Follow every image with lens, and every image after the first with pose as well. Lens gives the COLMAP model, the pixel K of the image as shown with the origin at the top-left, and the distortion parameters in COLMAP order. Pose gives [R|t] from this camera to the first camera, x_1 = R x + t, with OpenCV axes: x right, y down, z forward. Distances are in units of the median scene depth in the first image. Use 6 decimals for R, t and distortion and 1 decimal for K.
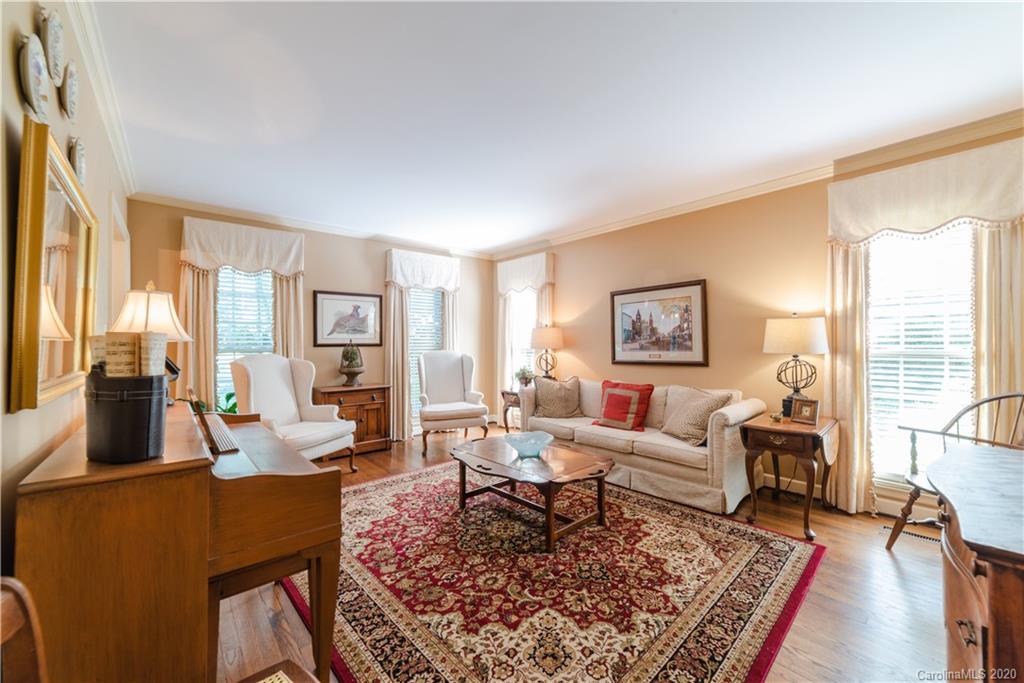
lens RADIAL K [[389.7, 0, 514.0], [0, 389.7, 345.1], [0, 0, 1]] dist [-0.022818, 0.000009]
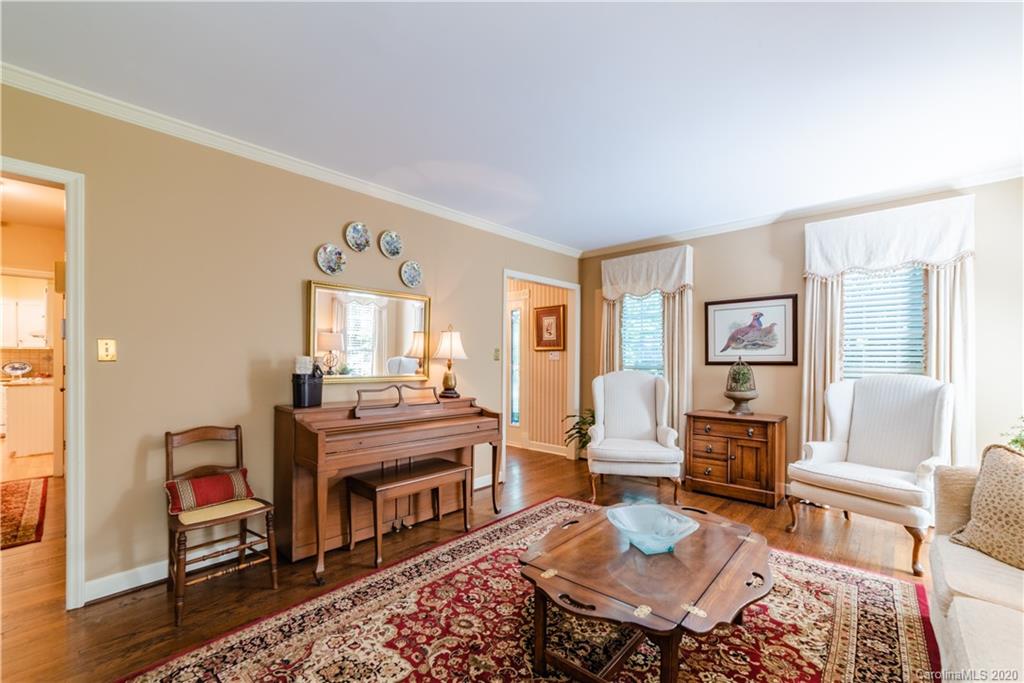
lens RADIAL K [[425.7, 0, 514.9], [0, 425.7, 360.6], [0, 0, 1]] dist [-0.001063, -0.000020]
pose [[0.109543, 0.007716, -0.993952, 0.498482], [-0.003858, 0.999966, 0.007338, -0.012903], [0.993975, 0.003031, 0.109569, 0.523883]]
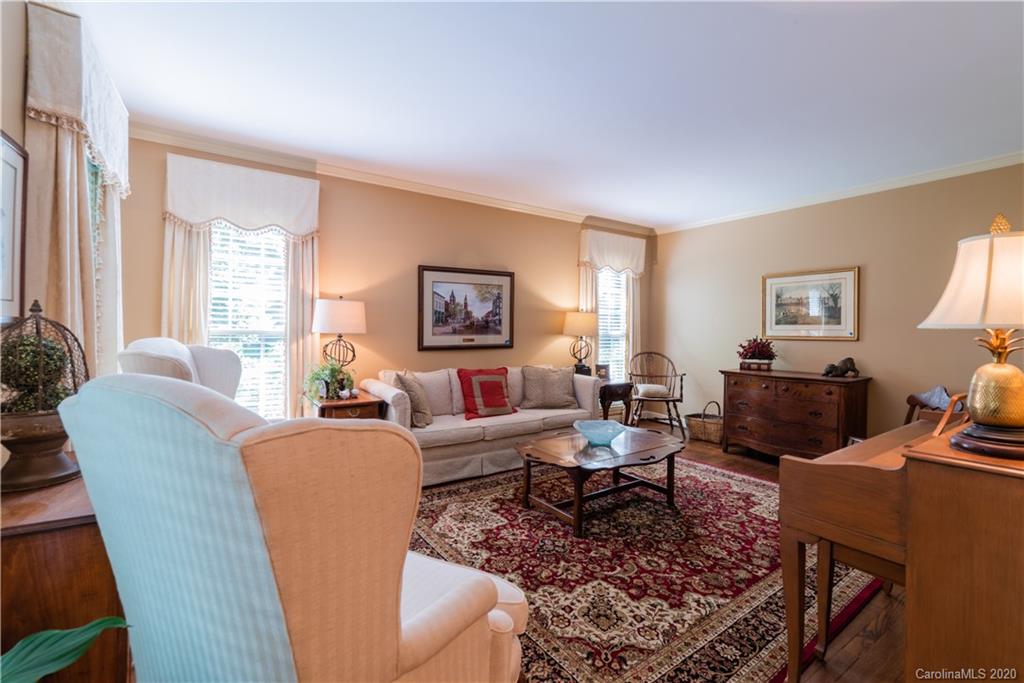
lens RADIAL K [[444.8, 0, 528.4], [0, 444.8, 337.4], [0, 0, 1]] dist [-0.001312, -0.000085]
pose [[0.125707, -0.018775, 0.991890, -0.801732], [-0.018074, 0.999612, 0.021212, -0.005545], [-0.991903, -0.020594, 0.125319, 0.767510]]
